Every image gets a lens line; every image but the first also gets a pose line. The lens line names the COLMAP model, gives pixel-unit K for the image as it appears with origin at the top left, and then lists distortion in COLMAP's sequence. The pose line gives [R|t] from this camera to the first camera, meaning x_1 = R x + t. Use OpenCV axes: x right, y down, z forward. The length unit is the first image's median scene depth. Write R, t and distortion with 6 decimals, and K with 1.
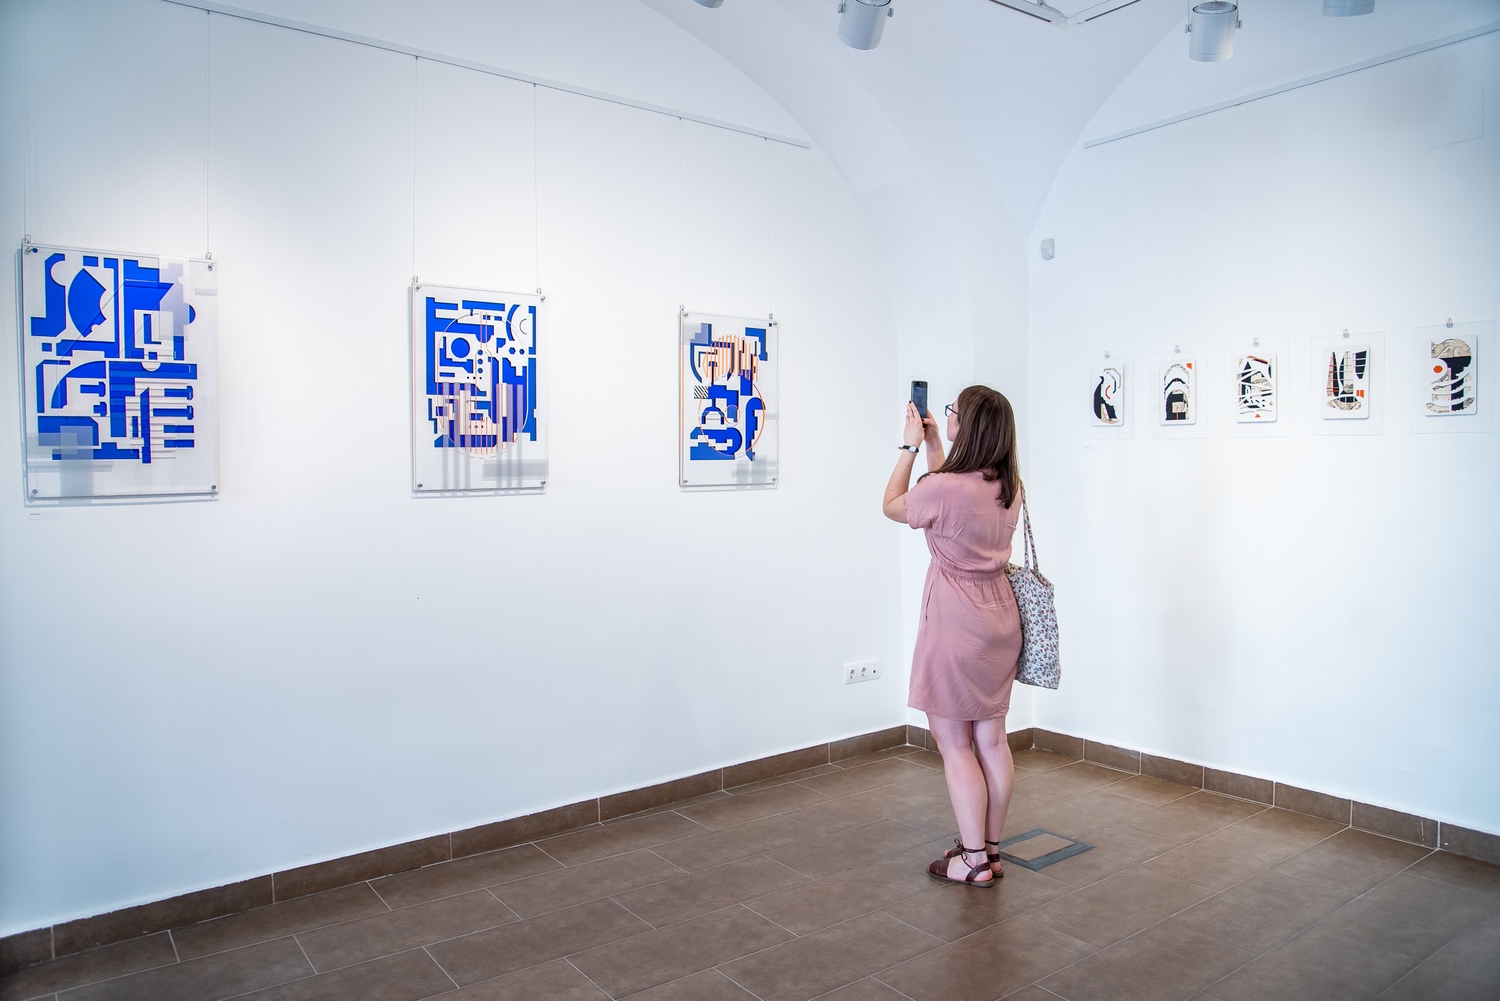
lens RADIAL K [[1055.3, 0, 748.3], [0, 1055.3, 506.1], [0, 0, 1]] dist [0.035742, -0.001982]
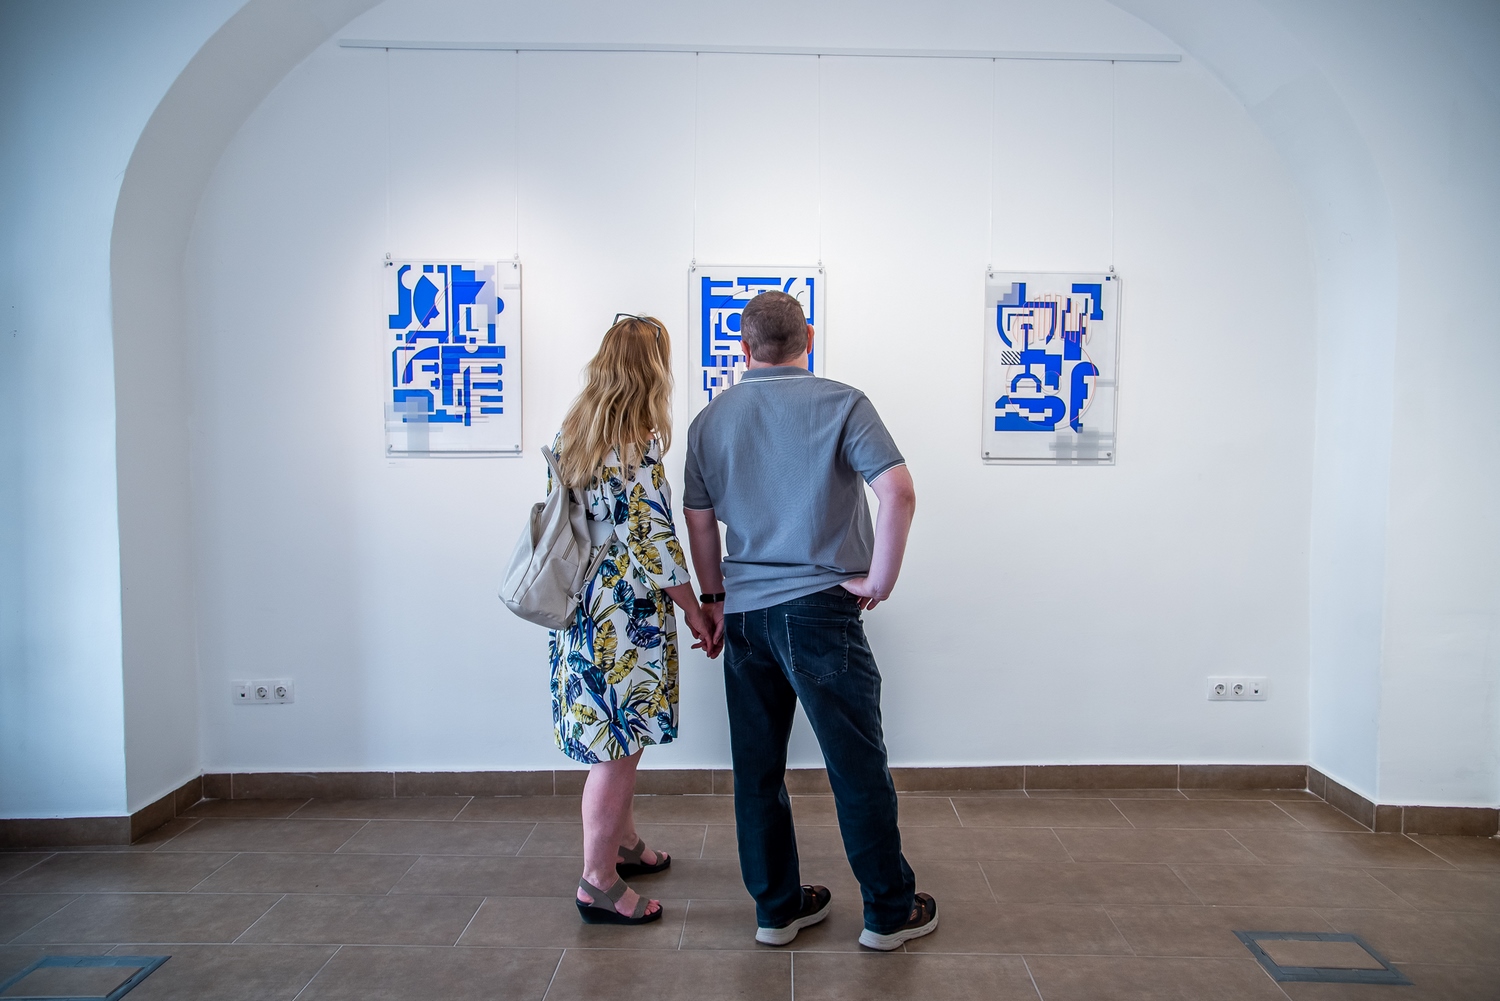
lens RADIAL K [[1055.3, 0, 749.3], [0, 1055.3, 491.7], [0, 0, 1]] dist [0.035742, -0.001982]
pose [[0.826134, 0.048710, -0.561364, 0.347745], [-0.039915, 0.998813, 0.027927, -0.008999], [0.562057, -0.000665, 0.827098, 0.126405]]
